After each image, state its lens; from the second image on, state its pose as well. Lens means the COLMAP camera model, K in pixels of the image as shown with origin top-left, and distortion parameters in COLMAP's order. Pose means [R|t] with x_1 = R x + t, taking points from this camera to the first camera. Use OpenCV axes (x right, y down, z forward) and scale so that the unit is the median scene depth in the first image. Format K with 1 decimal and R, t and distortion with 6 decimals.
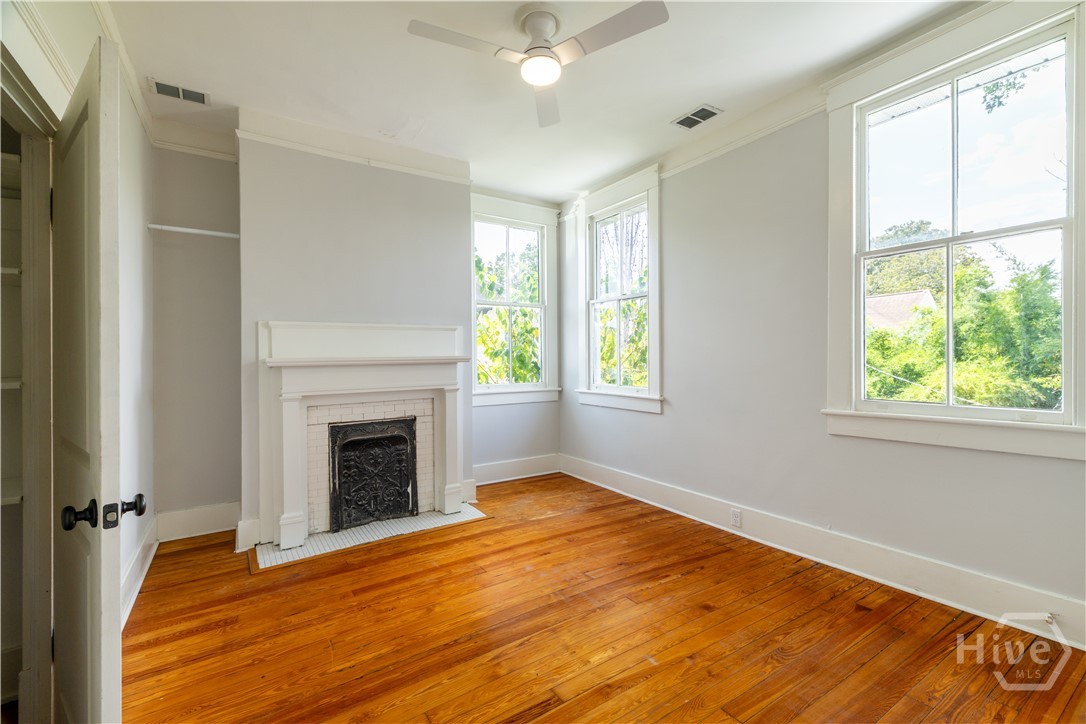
lens RADIAL K [[478.3, 0, 539.0], [0, 478.3, 358.7], [0, 0, 1]] dist [0.000894, 0.000042]
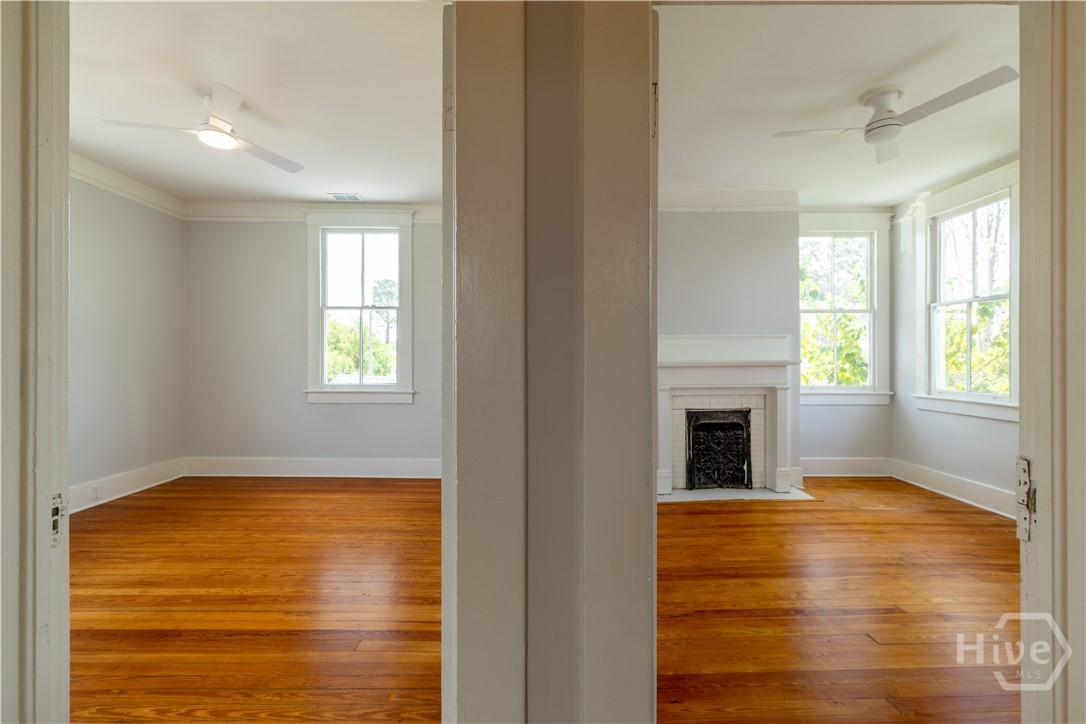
lens RADIAL K [[478.3, 0, 549.5], [0, 478.3, 358.2], [0, 0, 1]] dist [0.000894, 0.000042]
pose [[0.844591, 0.006194, -0.535377, -0.036392], [-0.007609, 0.999971, -0.000435, -0.004889], [0.535358, 0.004441, 0.844613, -0.317200]]
